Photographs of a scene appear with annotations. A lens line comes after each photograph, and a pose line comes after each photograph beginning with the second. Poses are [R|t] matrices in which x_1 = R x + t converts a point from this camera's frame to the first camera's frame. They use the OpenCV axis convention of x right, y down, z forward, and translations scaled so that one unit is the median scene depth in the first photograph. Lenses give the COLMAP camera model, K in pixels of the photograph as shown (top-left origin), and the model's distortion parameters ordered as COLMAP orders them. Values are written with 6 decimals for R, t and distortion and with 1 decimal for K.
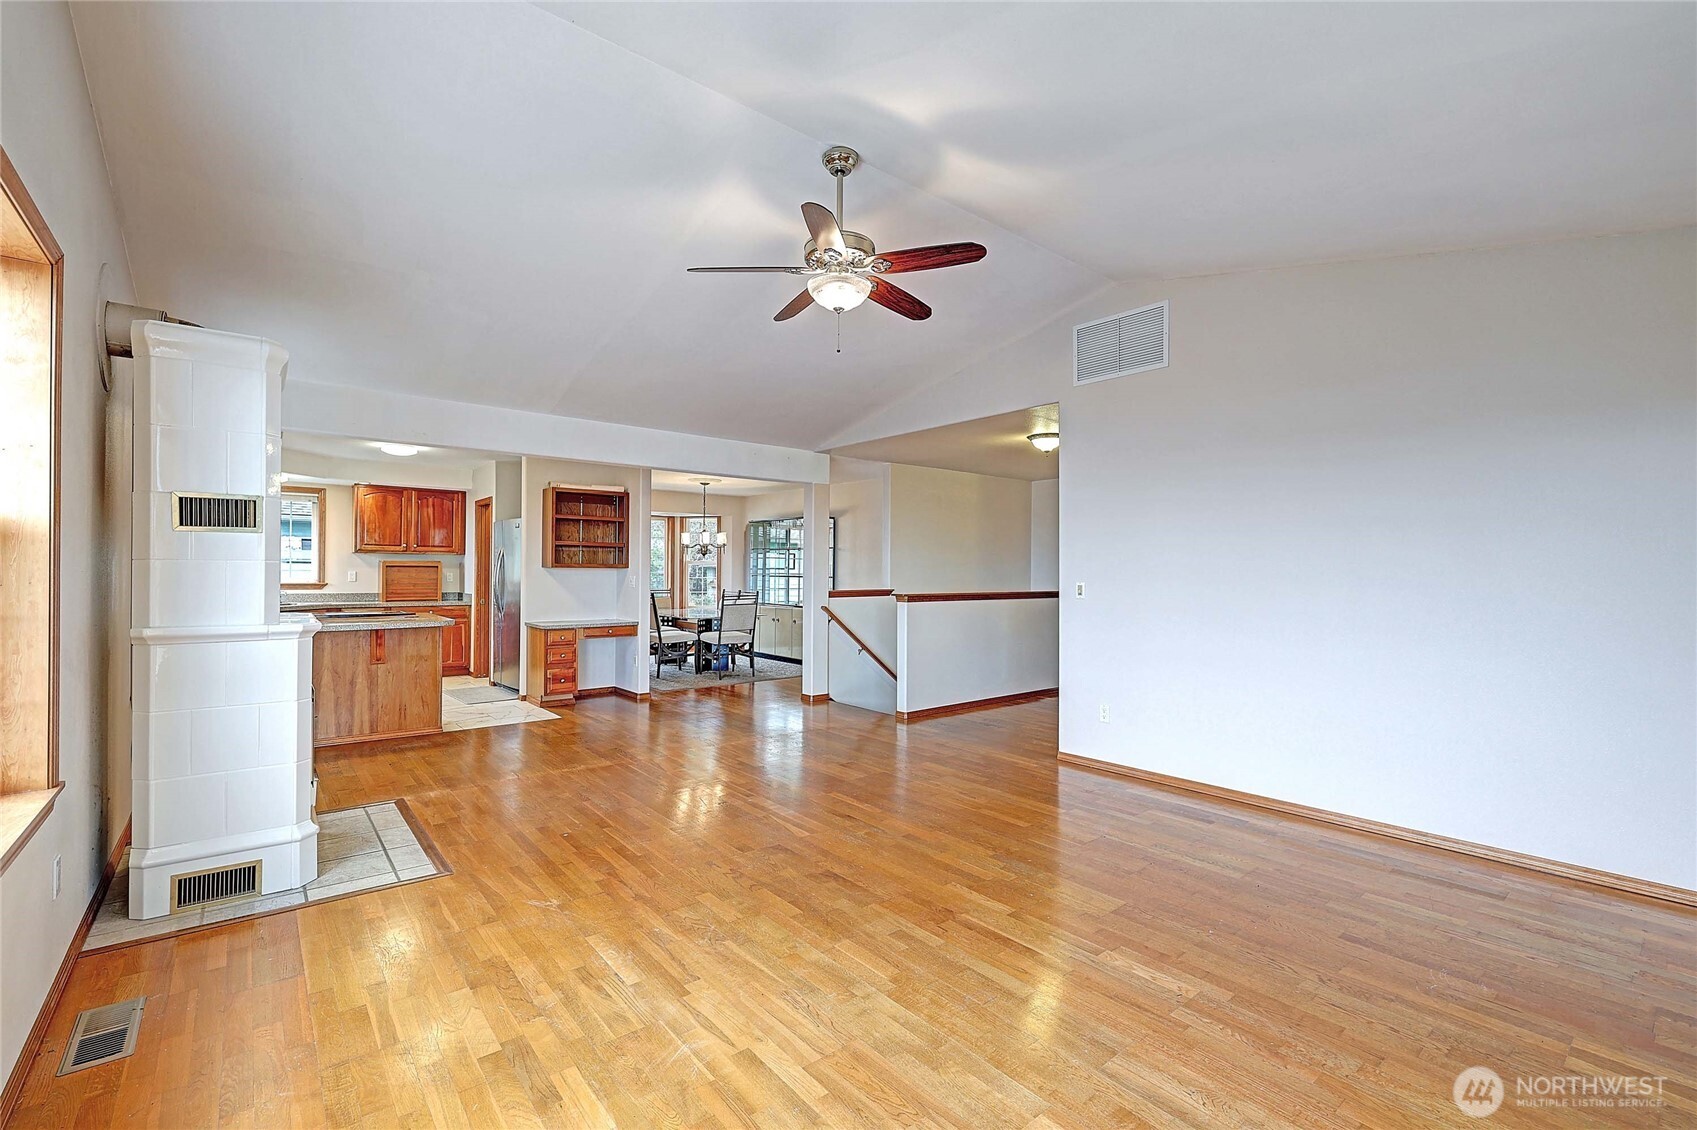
lens RADIAL K [[748.8, 0, 850.0], [0, 748.8, 563.8], [0, 0, 1]] dist [0.020622, -0.001278]
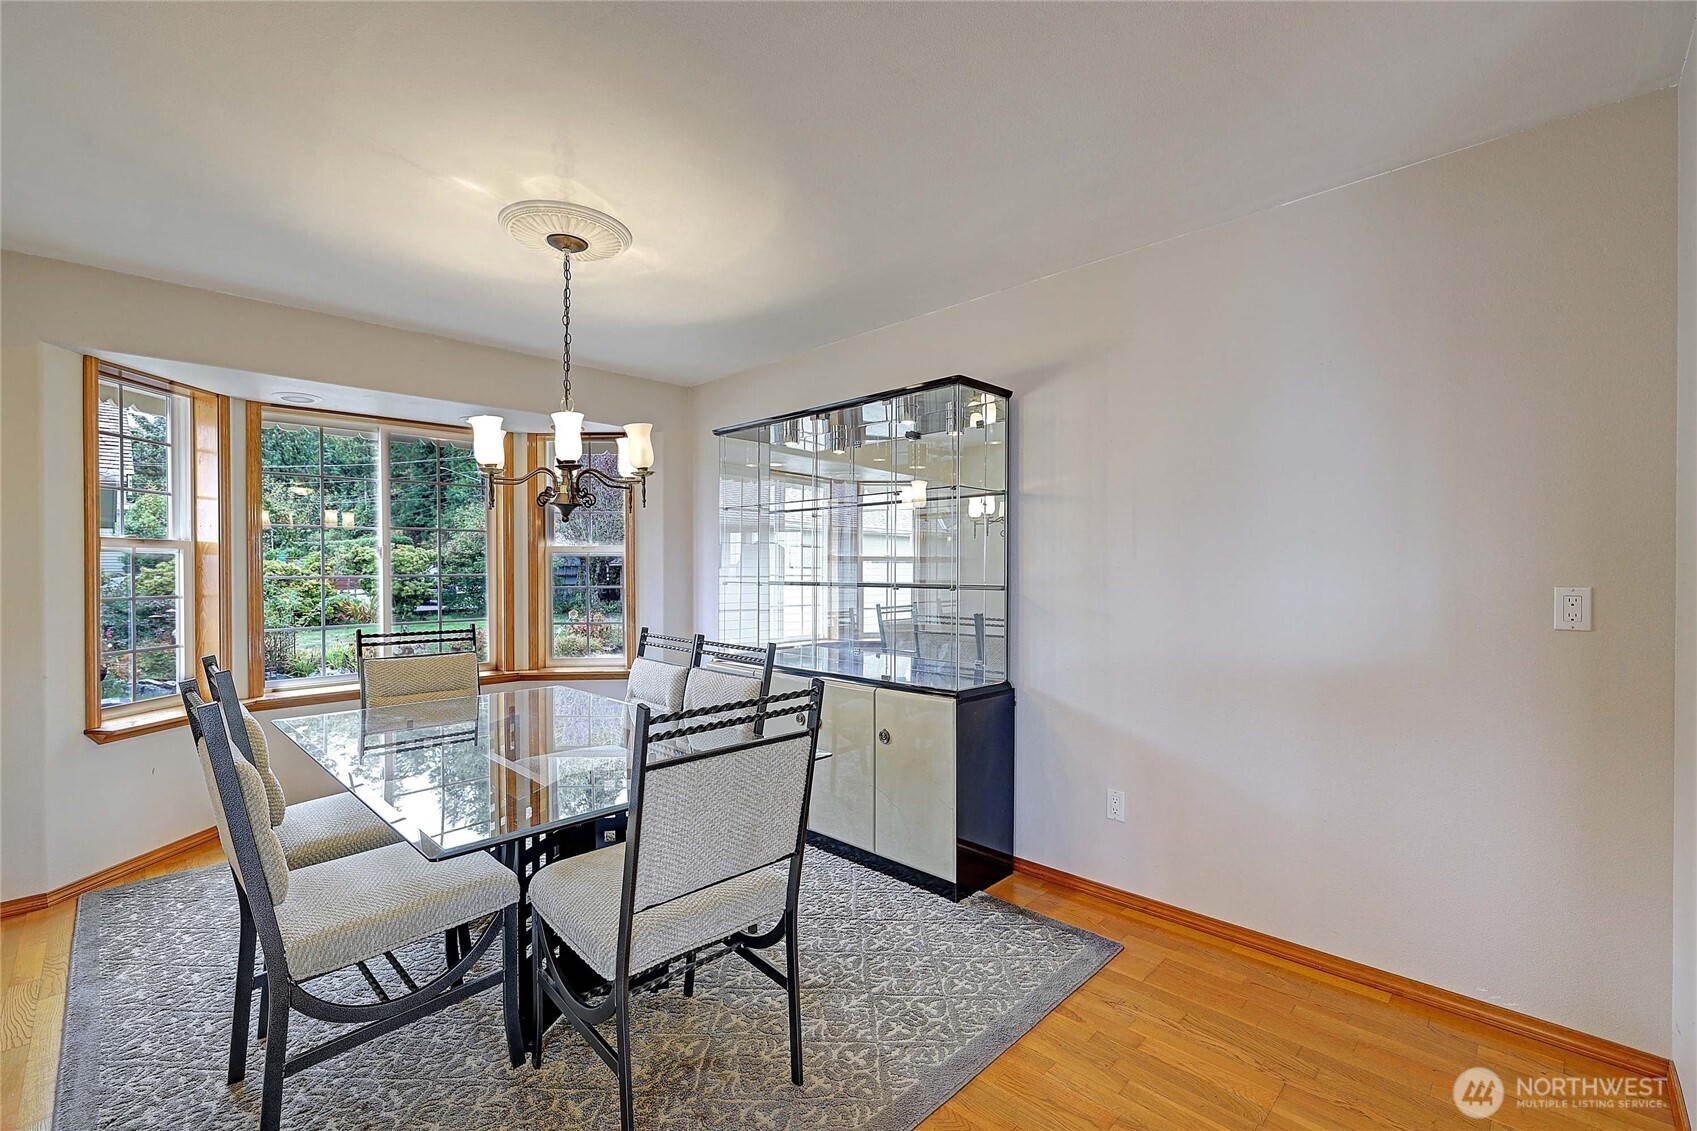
lens RADIAL K [[748.8, 0, 851.1], [0, 748.8, 568.4], [0, 0, 1]] dist [0.020622, -0.001278]
pose [[0.994397, -0.010758, 0.105161, -0.165709], [0.009824, 0.999908, 0.009390, 0.009279], [-0.105253, -0.008305, 0.994411, 0.975956]]
